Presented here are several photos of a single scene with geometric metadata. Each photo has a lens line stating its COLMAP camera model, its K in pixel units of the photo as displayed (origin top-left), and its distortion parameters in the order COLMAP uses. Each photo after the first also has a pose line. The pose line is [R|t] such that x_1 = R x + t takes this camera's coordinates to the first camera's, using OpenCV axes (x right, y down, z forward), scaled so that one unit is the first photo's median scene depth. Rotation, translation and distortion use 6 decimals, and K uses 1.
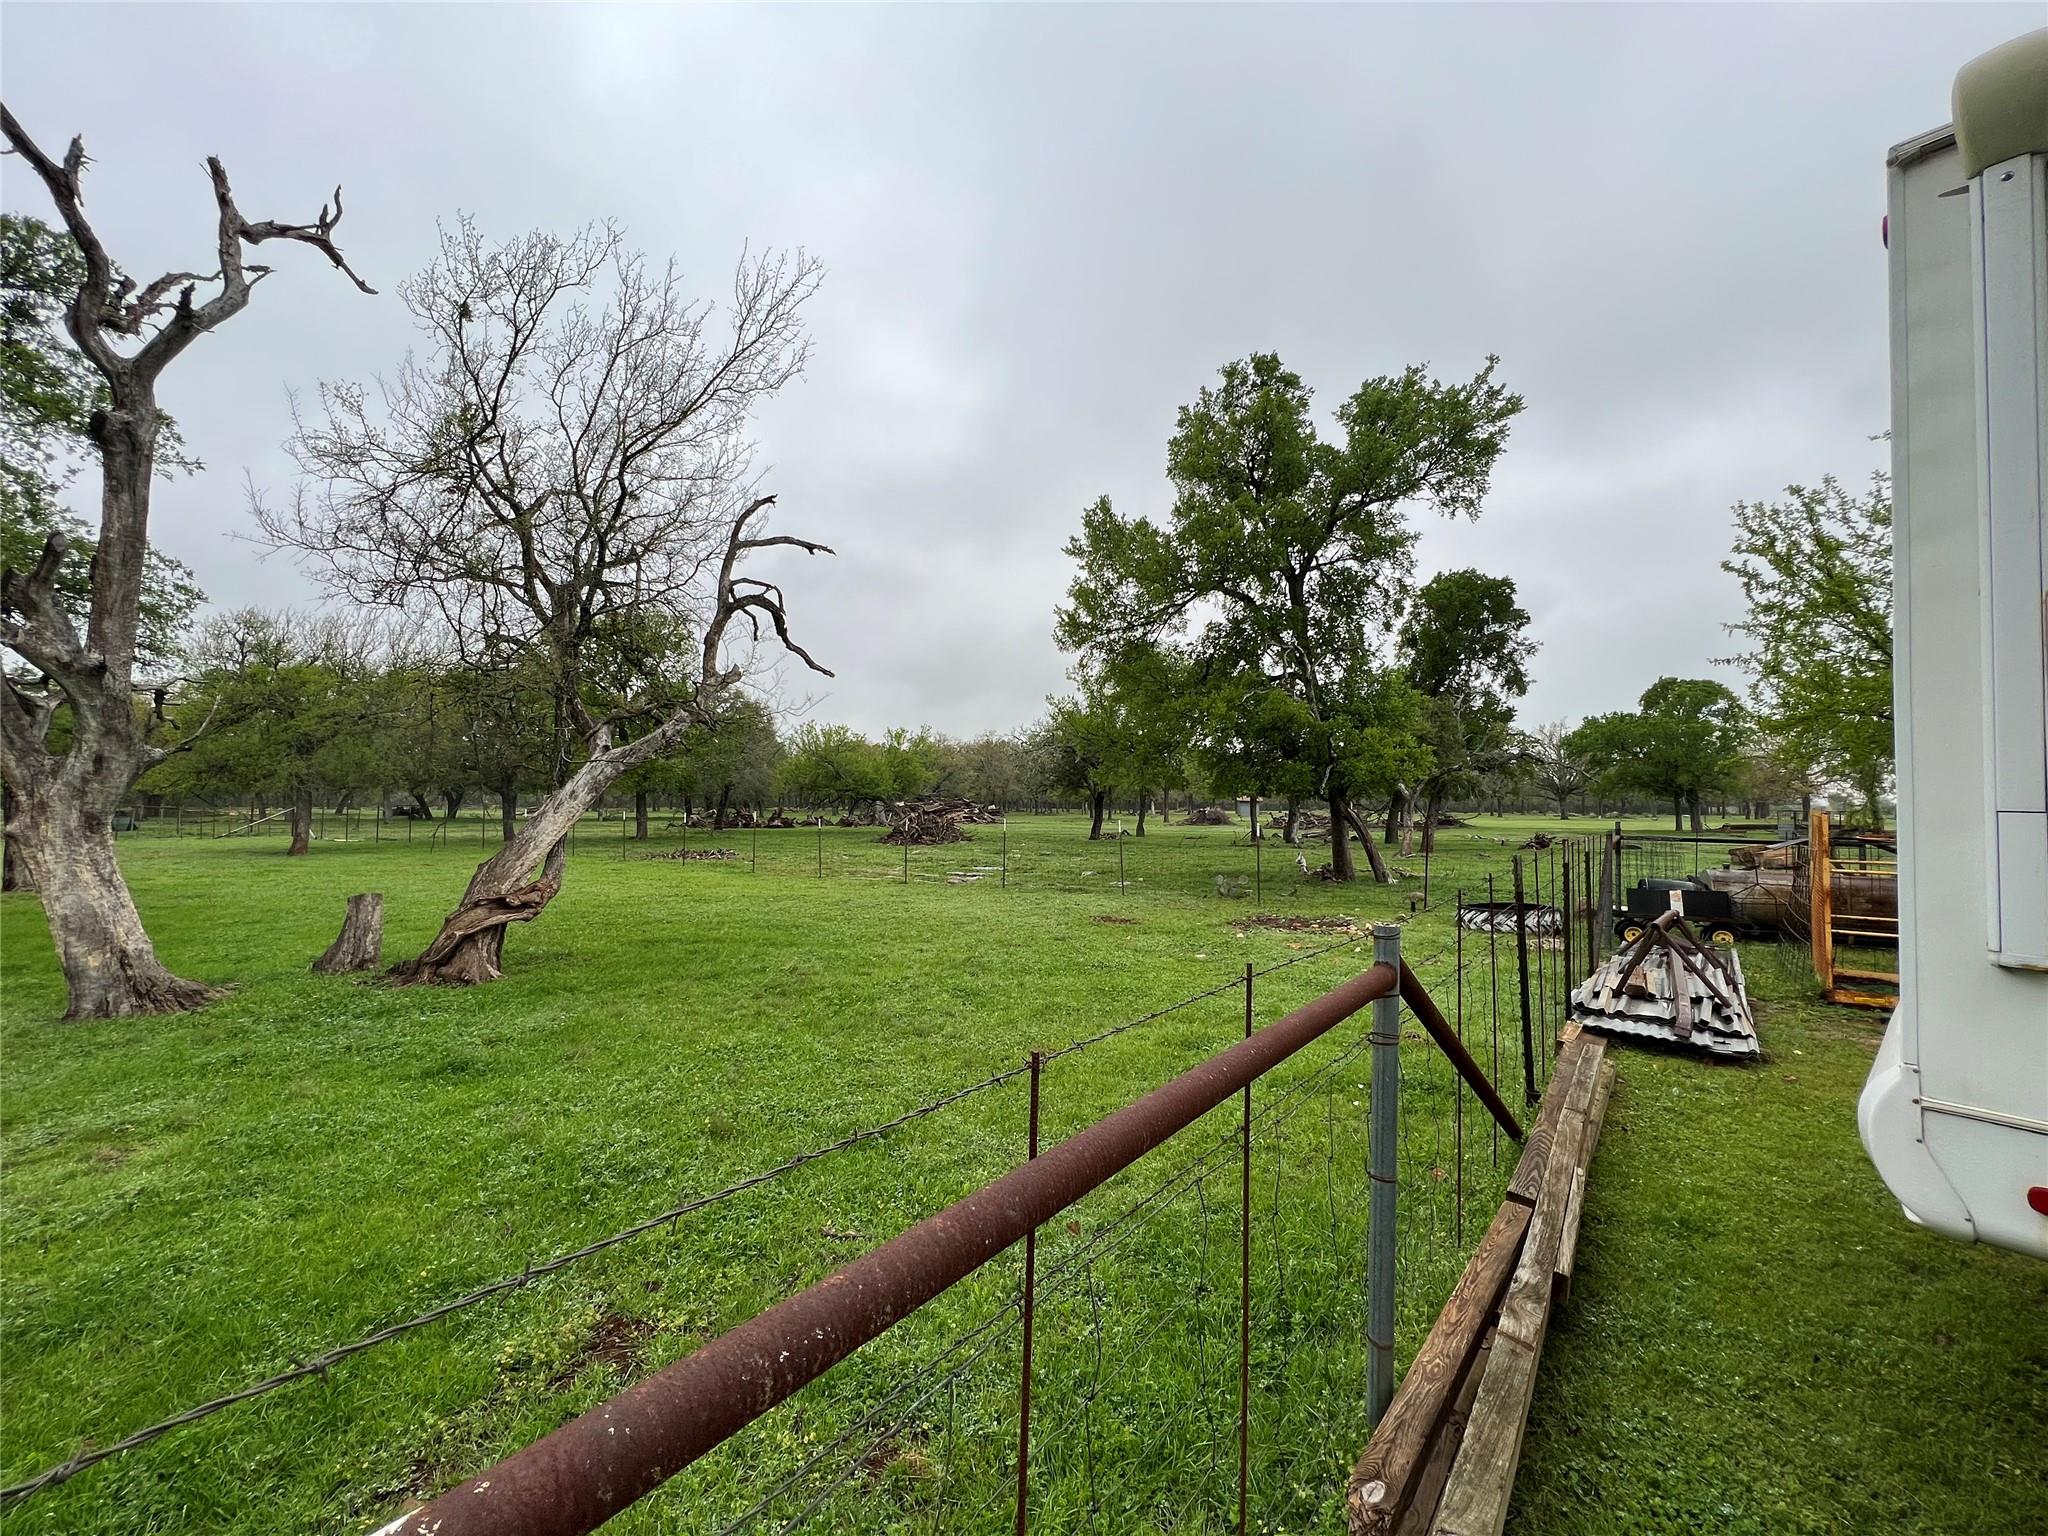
lens RADIAL K [[810.5, 0, 1021.8], [0, 810.5, 763.3], [0, 0, 1]] dist [0.000744, -0.003818]
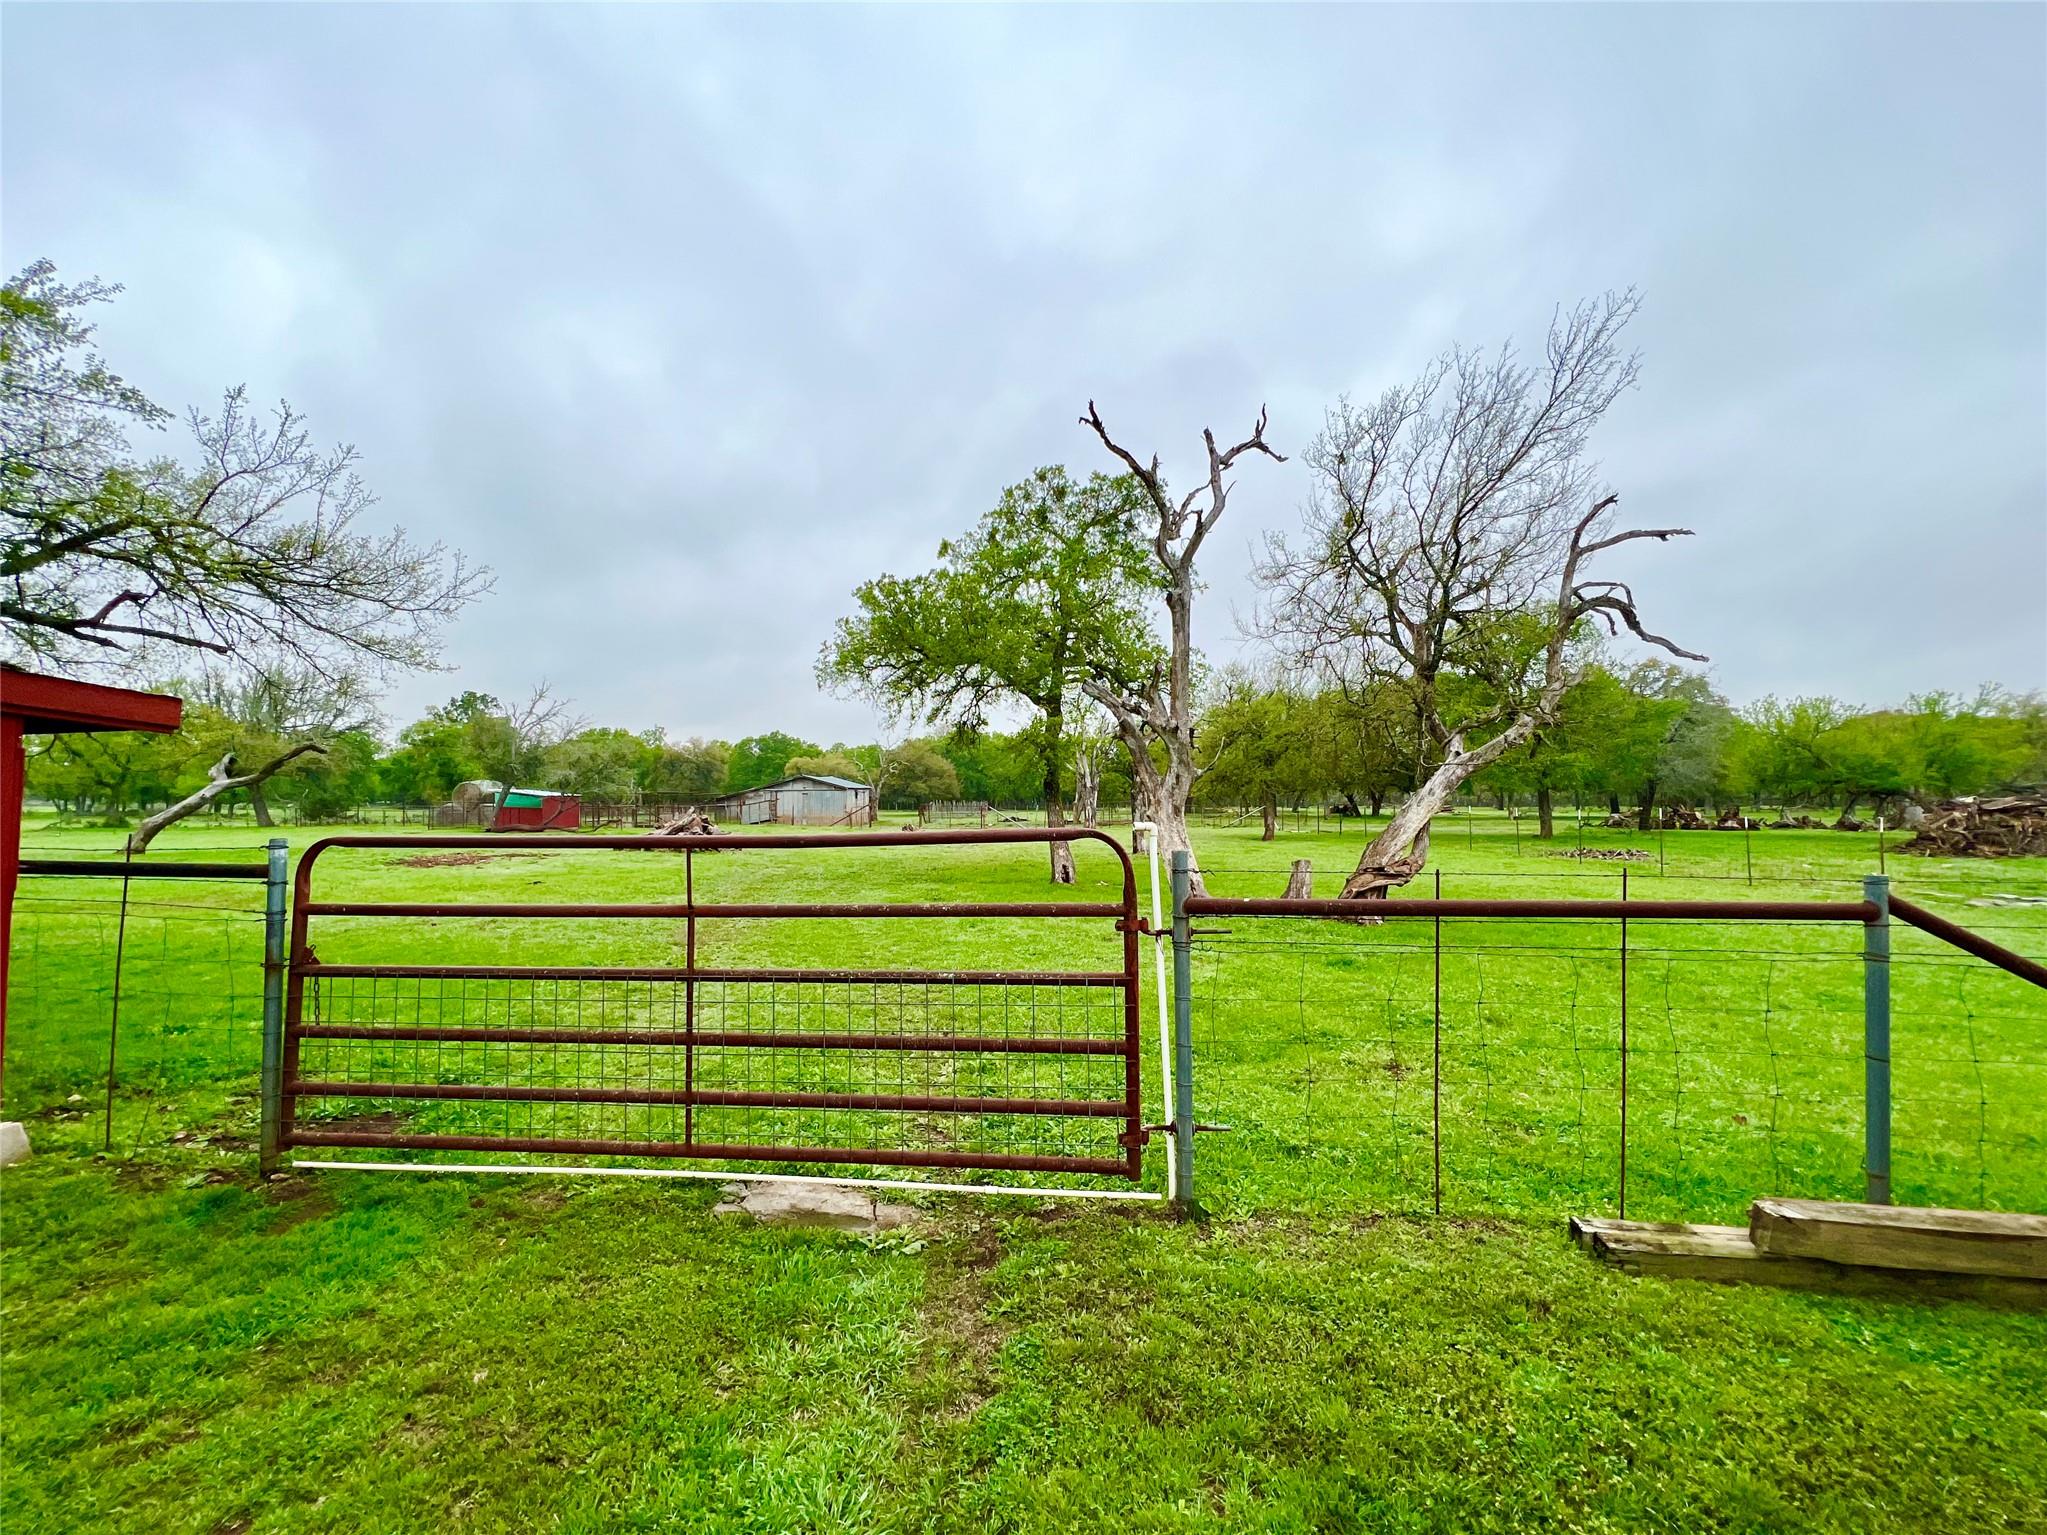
lens RADIAL K [[850.9, 0, 1019.5], [0, 850.9, 790.0], [0, 0, 1]] dist [-0.000070, 0.000048]
pose [[0.528355, -0.016692, -0.848859, 0.313066], [0.045261, 0.998939, 0.008529, -0.006323], [0.847816, -0.042926, 0.528550, -0.333071]]
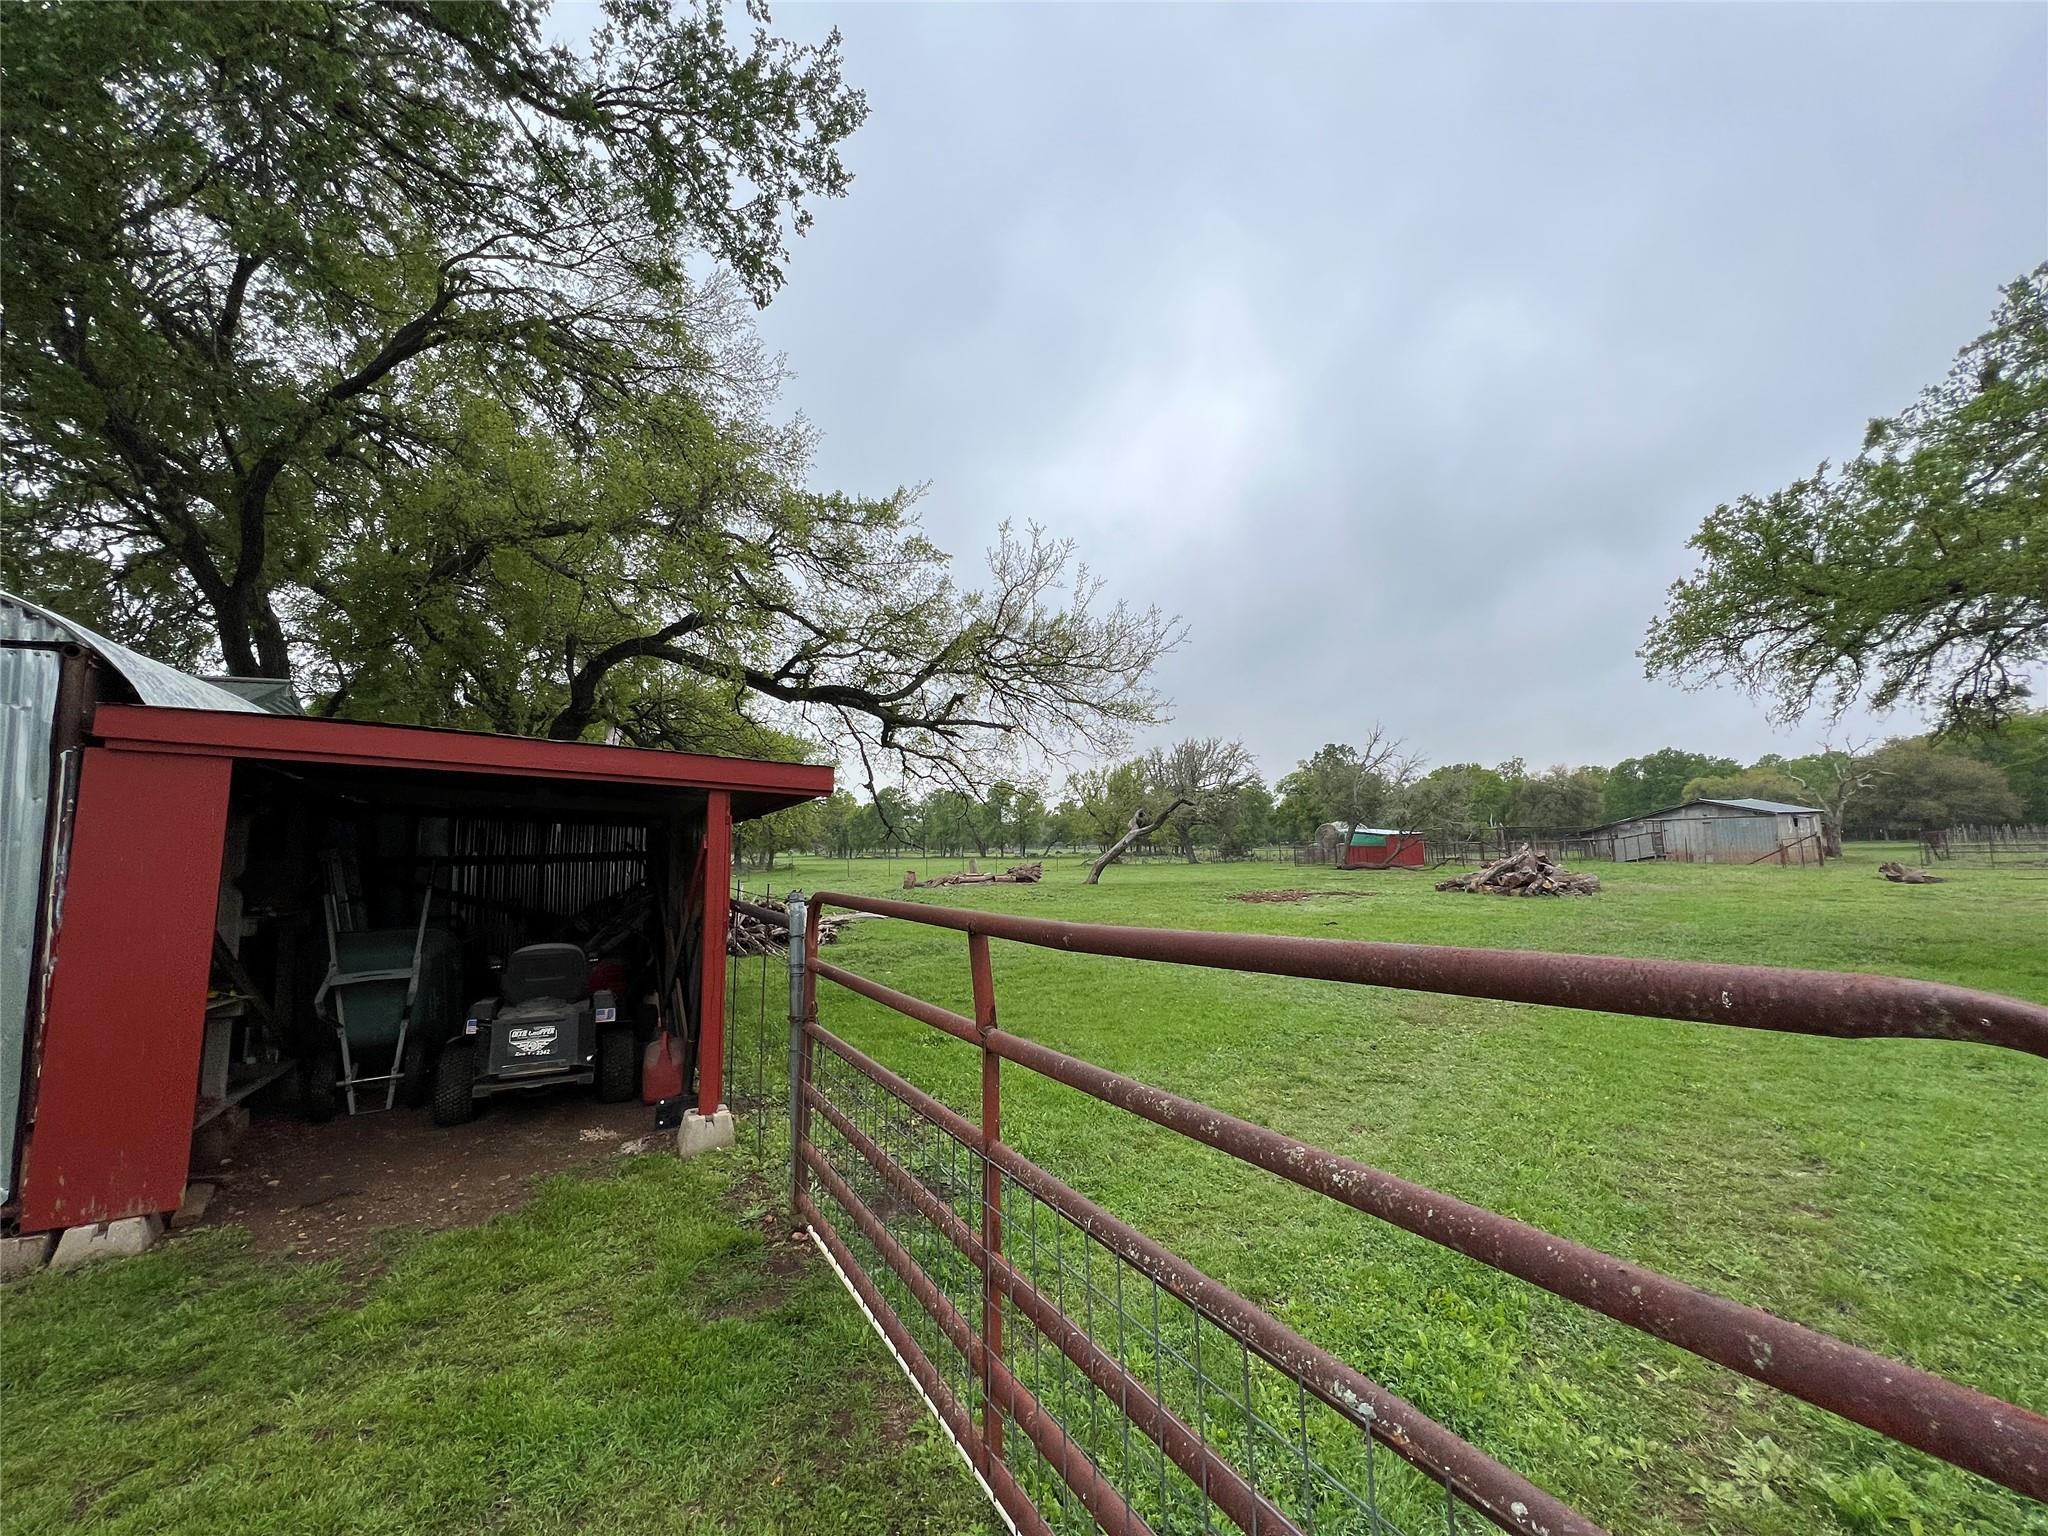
lens RADIAL K [[812.1, 0, 1026.1], [0, 812.1, 764.6], [0, 0, 1]] dist [-0.001122, 0.000025]
pose [[-0.397210, -0.089633, -0.913340, 0.012784], [0.066201, 0.989828, -0.125930, 0.002408], [0.915337, -0.110485, -0.387235, -0.072570]]
